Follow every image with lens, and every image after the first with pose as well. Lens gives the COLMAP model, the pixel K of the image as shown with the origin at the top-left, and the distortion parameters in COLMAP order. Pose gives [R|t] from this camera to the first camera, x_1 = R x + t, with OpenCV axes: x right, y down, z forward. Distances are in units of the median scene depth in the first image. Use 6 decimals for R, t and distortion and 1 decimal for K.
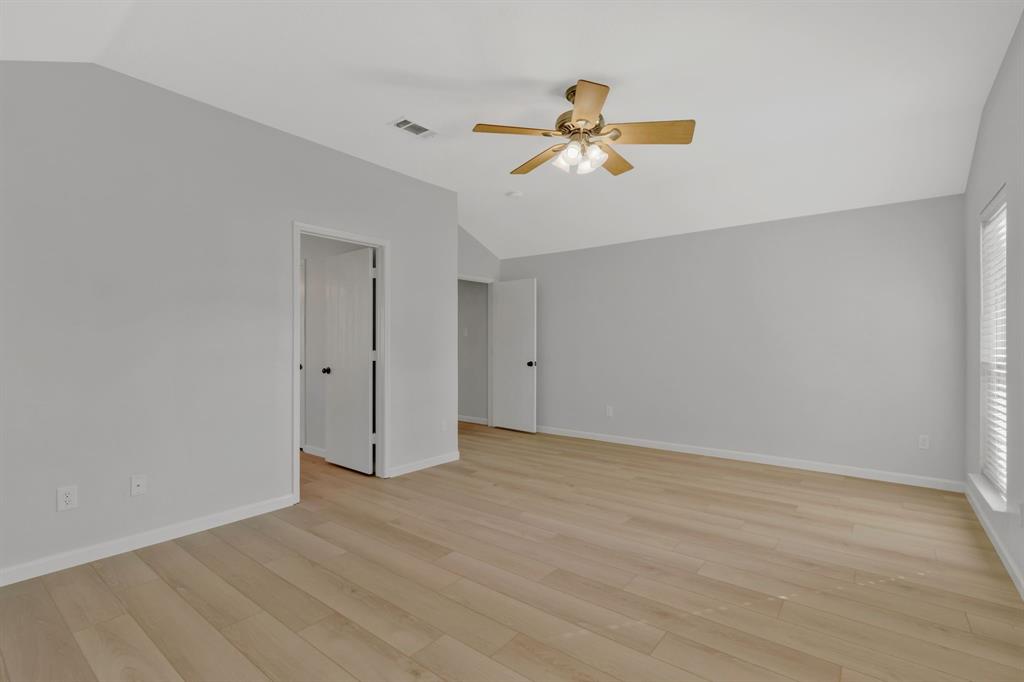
lens RADIAL K [[471.5, 0, 511.3], [0, 471.5, 344.6], [0, 0, 1]] dist [0.002227, -0.000416]
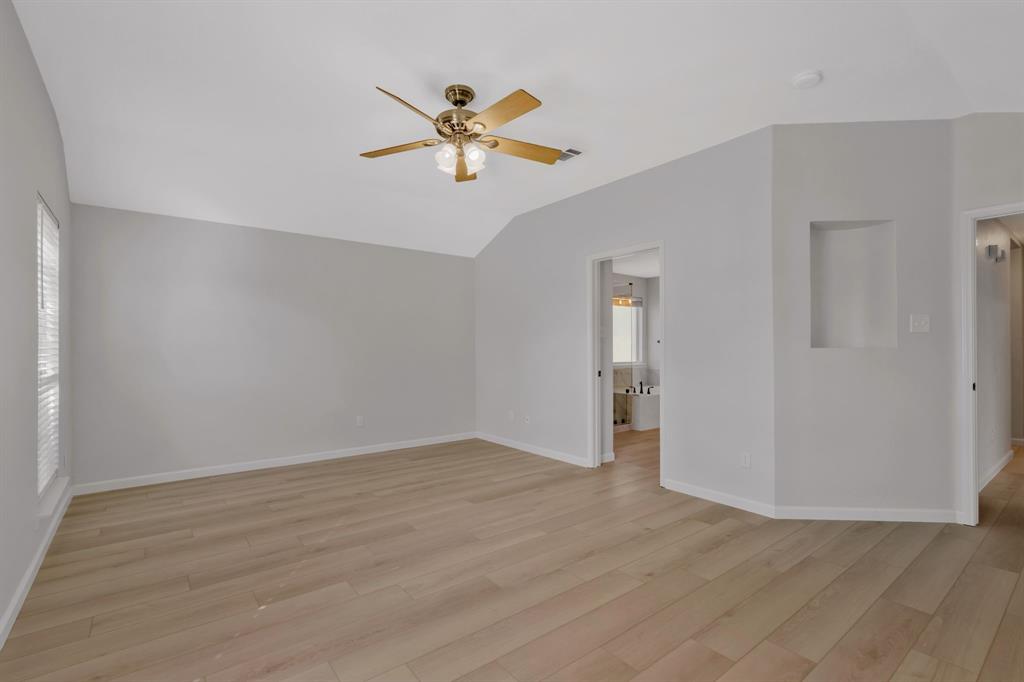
lens RADIAL K [[471.5, 0, 511.3], [0, 471.5, 344.6], [0, 0, 1]] dist [0.002227, -0.000416]
pose [[-0.238134, -0.002035, -0.971230, 1.117568], [-0.001539, 0.999997, -0.001718, -0.010929], [0.971231, 0.001086, -0.238136, 1.378680]]
